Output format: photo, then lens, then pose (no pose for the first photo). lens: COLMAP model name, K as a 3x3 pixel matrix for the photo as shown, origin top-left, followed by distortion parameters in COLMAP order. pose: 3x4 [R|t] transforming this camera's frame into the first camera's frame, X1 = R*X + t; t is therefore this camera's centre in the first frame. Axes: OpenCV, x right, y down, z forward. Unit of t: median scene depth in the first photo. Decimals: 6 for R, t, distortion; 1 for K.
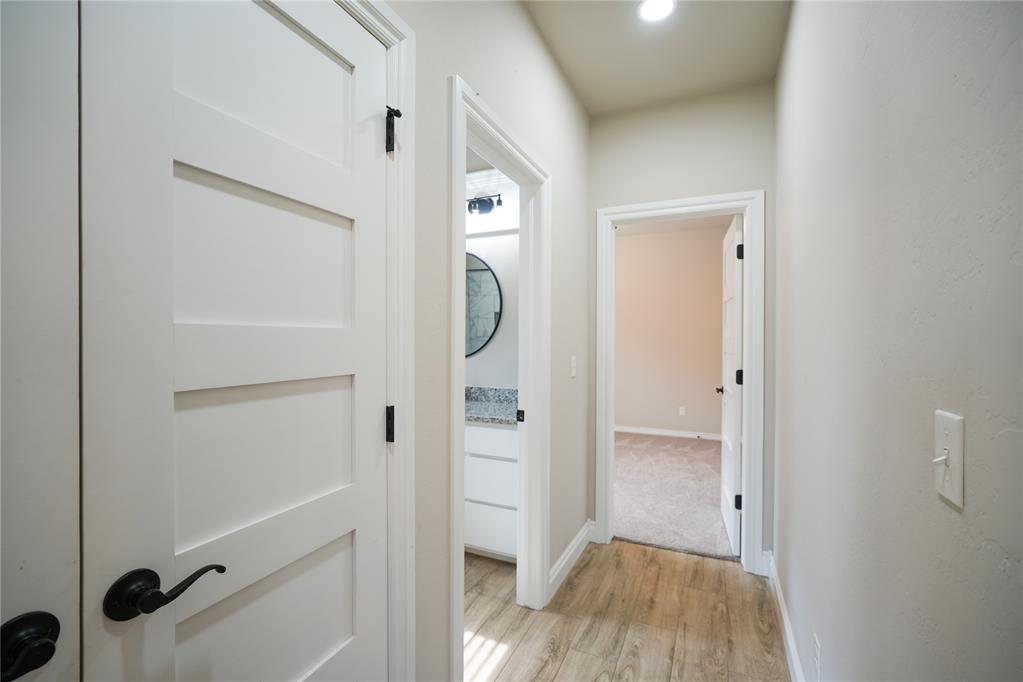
lens RADIAL K [[444.9, 0, 509.7], [0, 444.9, 340.2], [0, 0, 1]] dist [-0.024062, 0.009800]
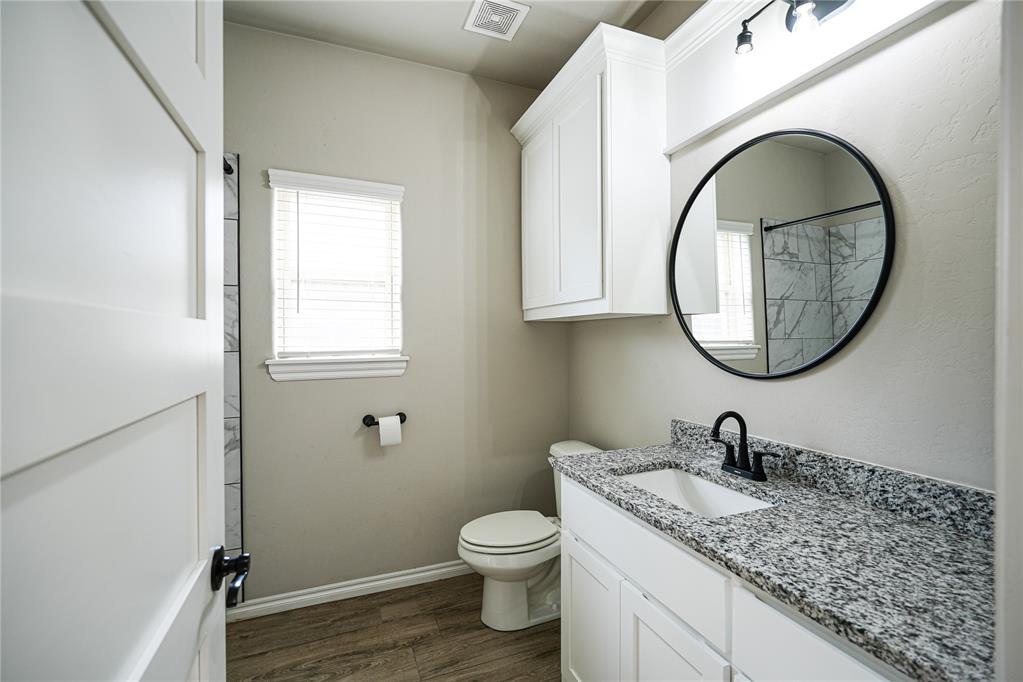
lens RADIAL K [[444.9, 0, 509.7], [0, 444.9, 340.2], [0, 0, 1]] dist [-0.024062, 0.009800]
pose [[0.727276, -0.000010, -0.686345, -0.000437], [-0.001646, 0.999997, -0.001759, 0.005050], [0.686343, 0.002409, 0.727274, 0.519816]]
